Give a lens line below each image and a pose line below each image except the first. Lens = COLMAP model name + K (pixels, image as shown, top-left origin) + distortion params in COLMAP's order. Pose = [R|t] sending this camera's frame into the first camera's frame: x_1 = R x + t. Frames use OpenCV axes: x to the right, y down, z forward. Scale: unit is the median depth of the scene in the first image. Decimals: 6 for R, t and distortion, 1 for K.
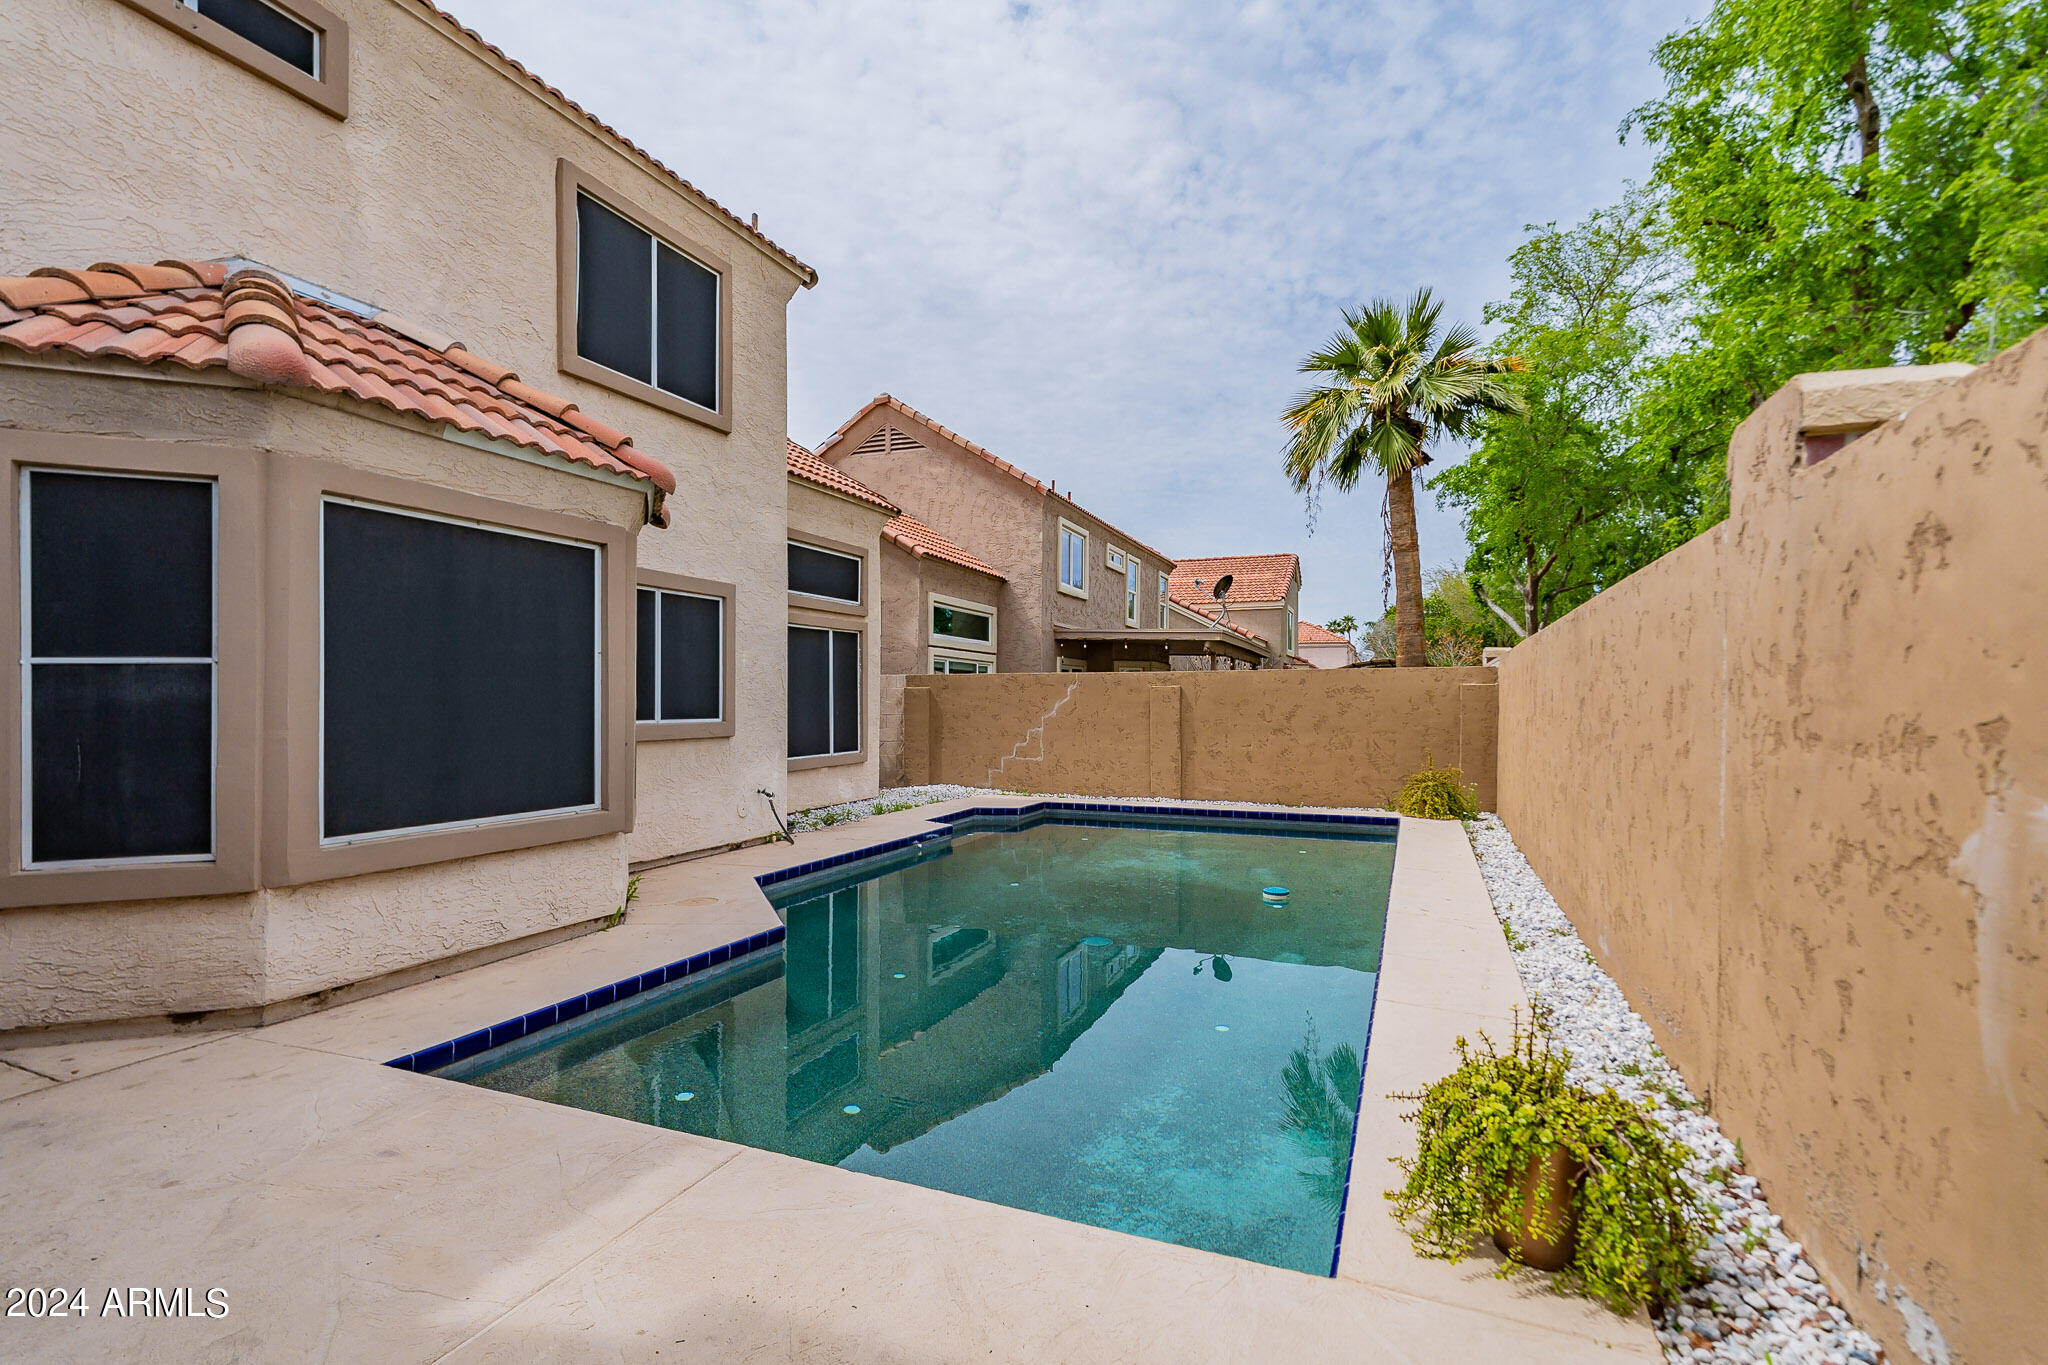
lens RADIAL K [[956.0, 0, 1024.0], [0, 956.0, 682.5], [0, 0, 1]] dist [-0.011551, -0.000464]
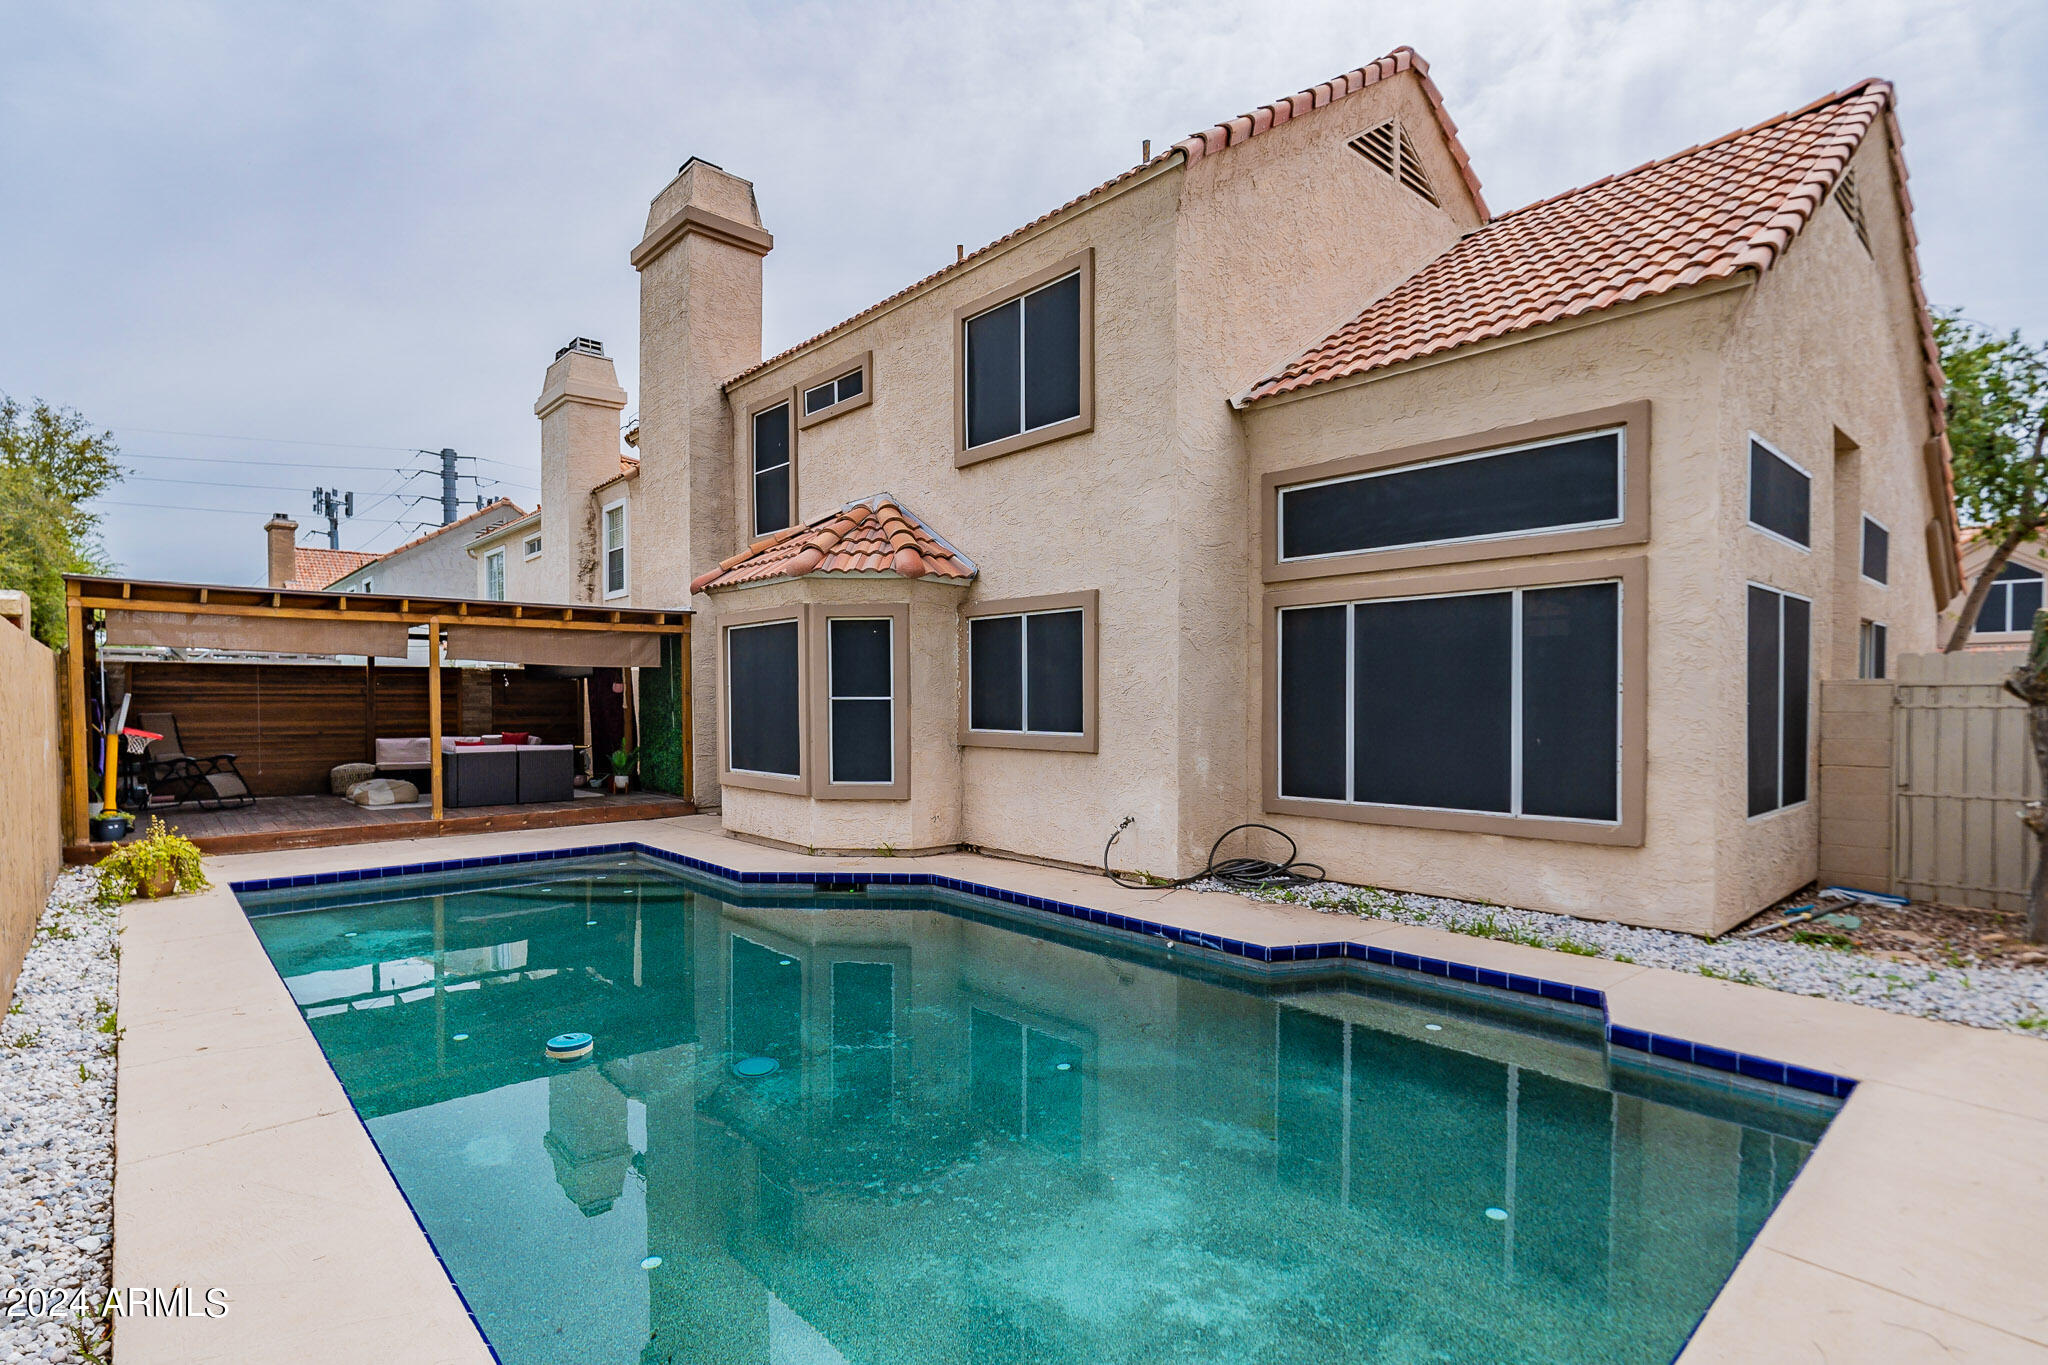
lens RADIAL K [[934.0, 0, 1028.3], [0, 934.0, 711.5], [0, 0, 1]] dist [-0.003511, -0.000457]
pose [[-0.393382, 0.007864, -0.919341, 0.563968], [0.012754, 0.999914, 0.003095, 0.012758], [0.919287, -0.010508, -0.393449, 1.306269]]
